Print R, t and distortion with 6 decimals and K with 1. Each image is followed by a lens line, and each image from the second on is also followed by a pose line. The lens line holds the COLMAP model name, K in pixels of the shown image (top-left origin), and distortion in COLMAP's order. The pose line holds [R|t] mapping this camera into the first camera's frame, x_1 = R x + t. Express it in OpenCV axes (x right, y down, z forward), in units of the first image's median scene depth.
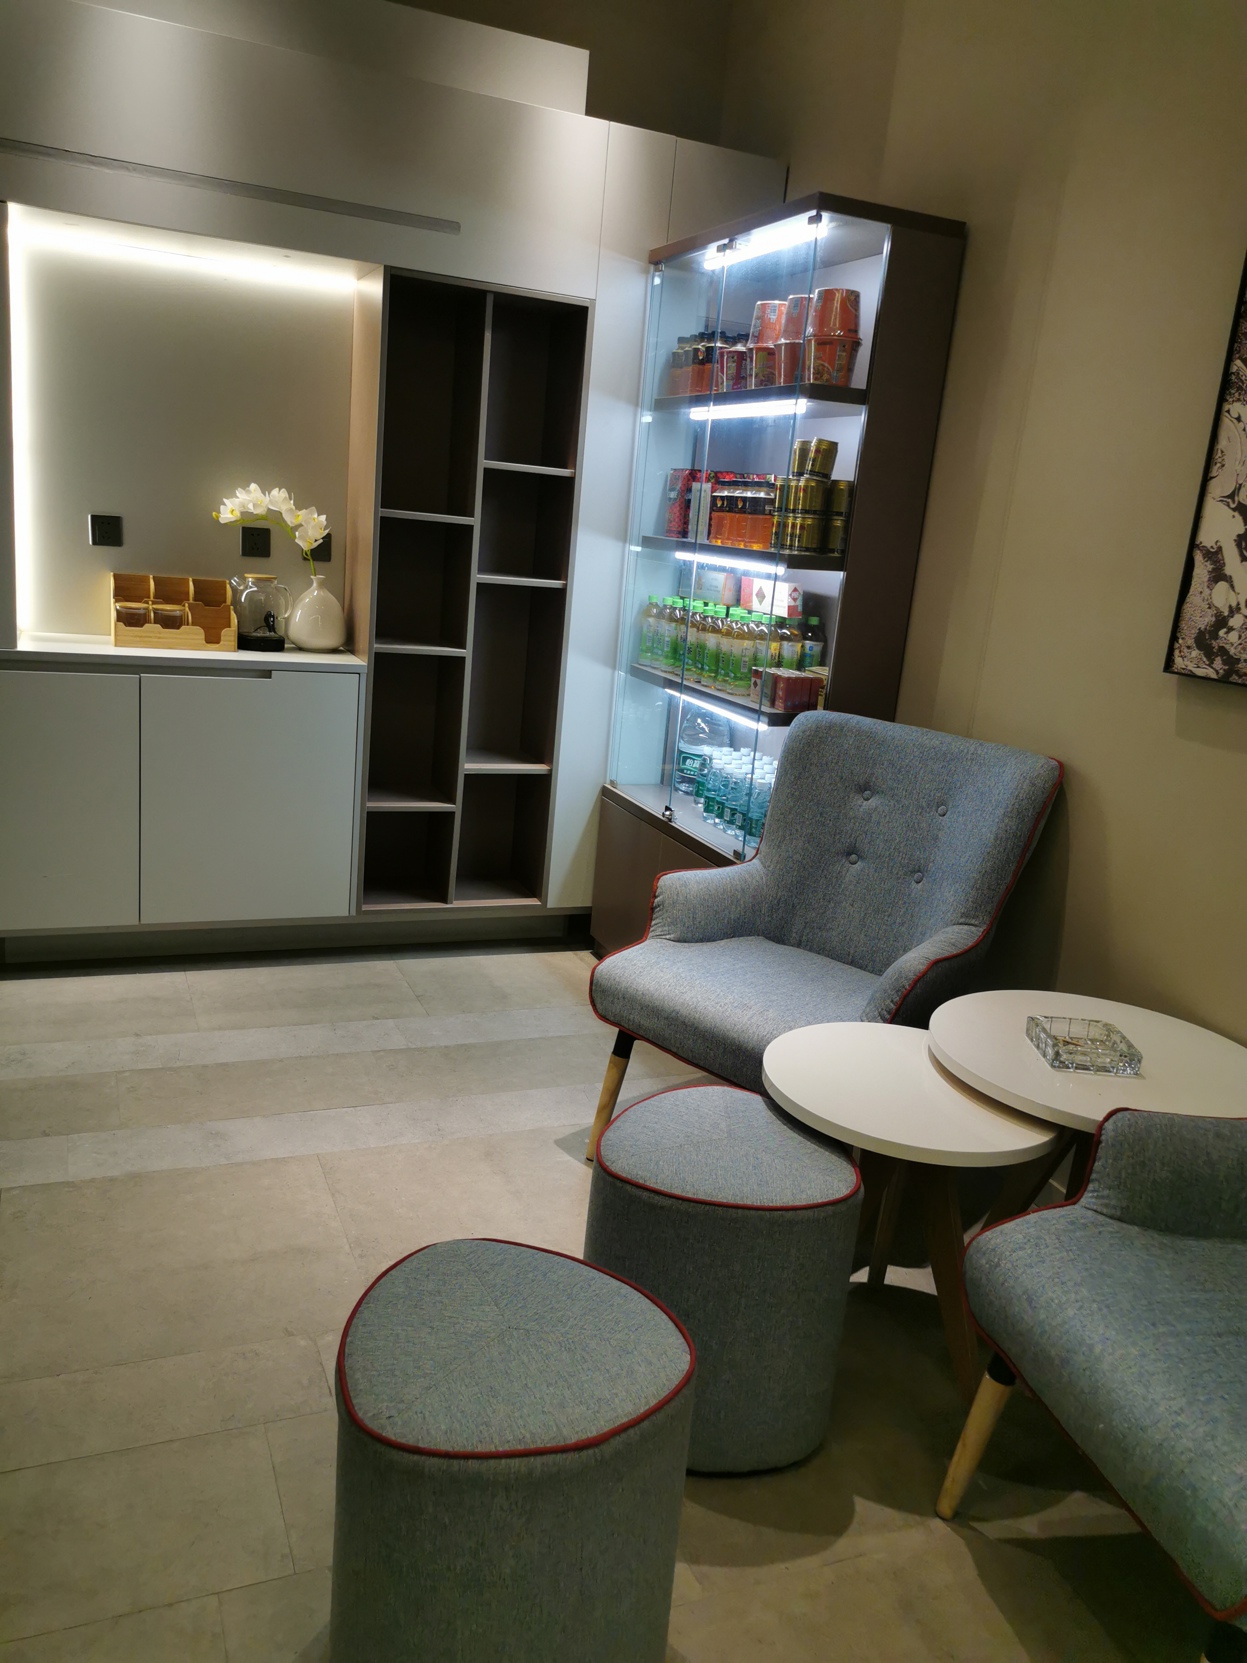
lens RADIAL K [[1271.1, 0, 623.5], [0, 1271.1, 831.5], [0, 0, 1]] dist [0.055500, -0.061680]
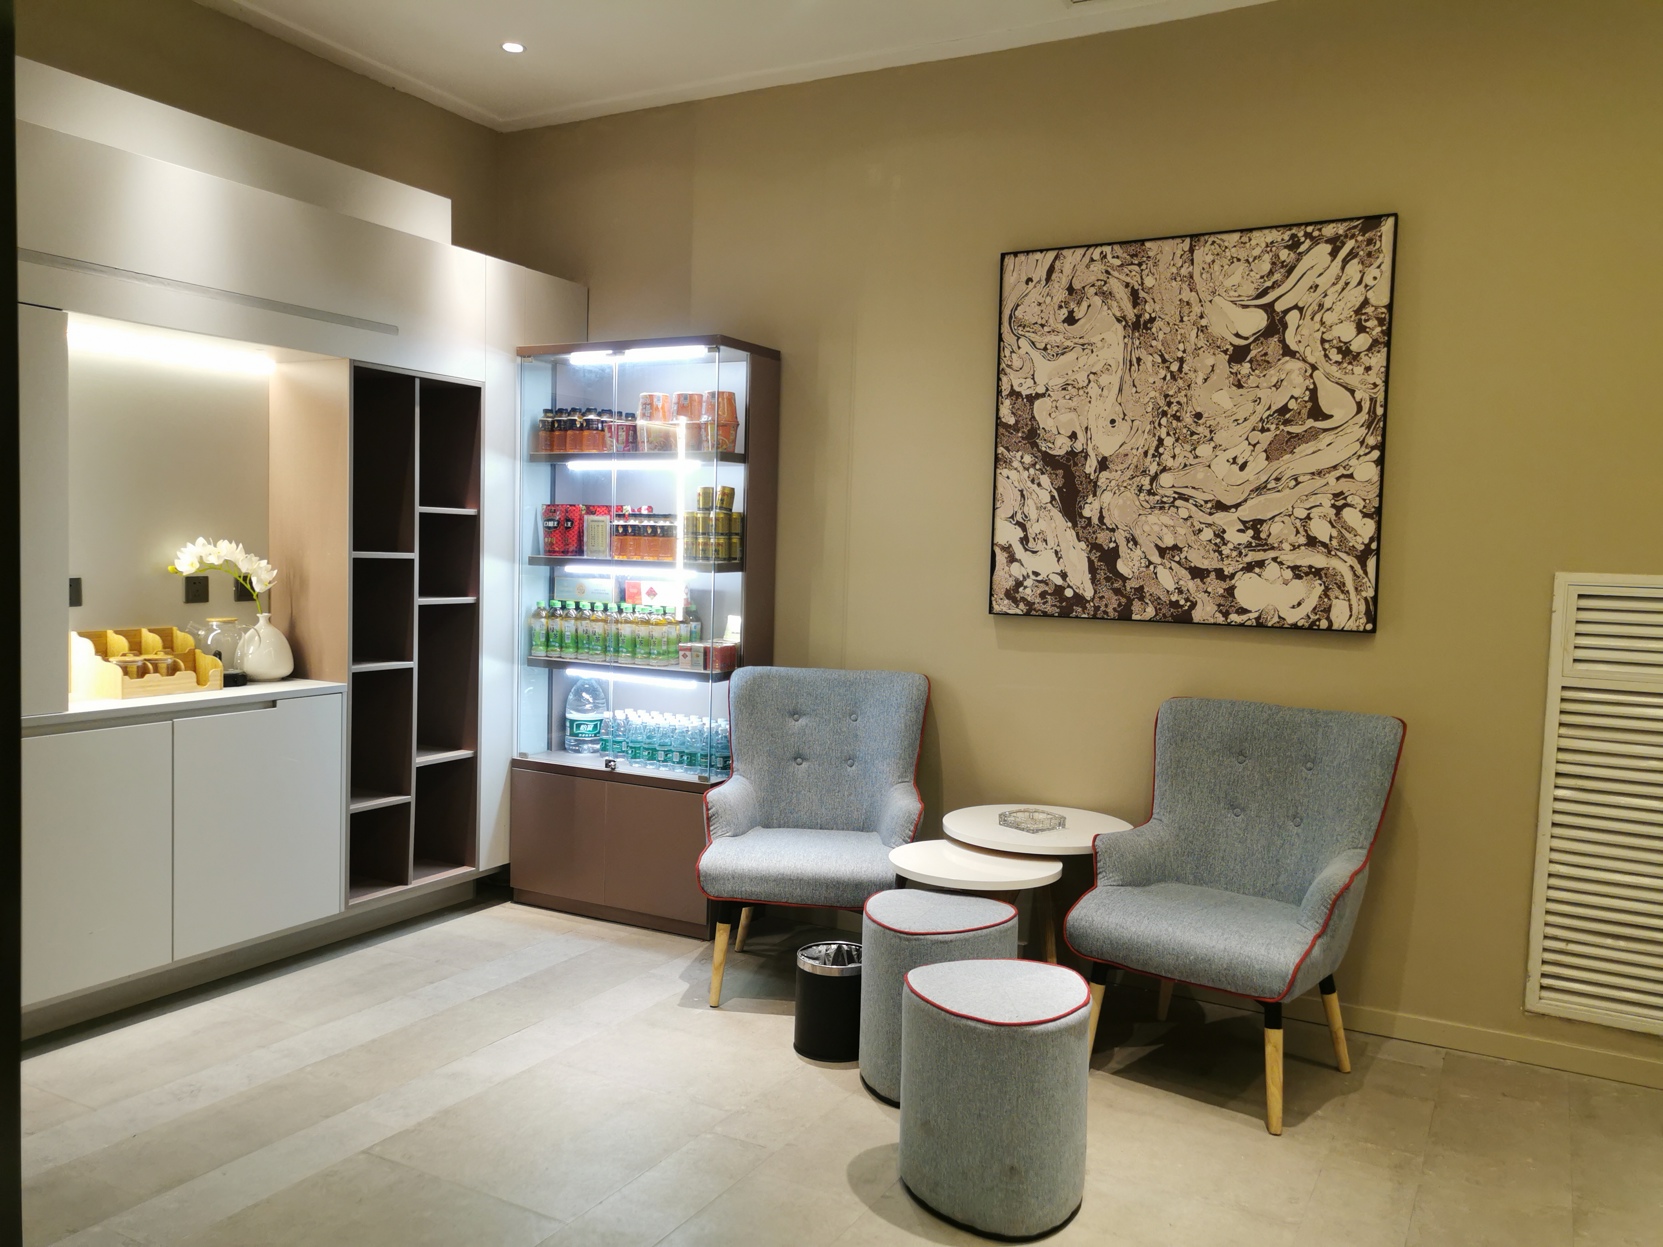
lens RADIAL K [[1271.1, 0, 831.5], [0, 1271.1, 623.5], [0, 0, 1]] dist [0.055500, -0.061680]
pose [[0.784661, -0.108024, 0.610441, -0.612826], [0.192450, 0.978496, -0.074220, -0.016608], [-0.589296, 0.175717, 0.788577, -0.192620]]
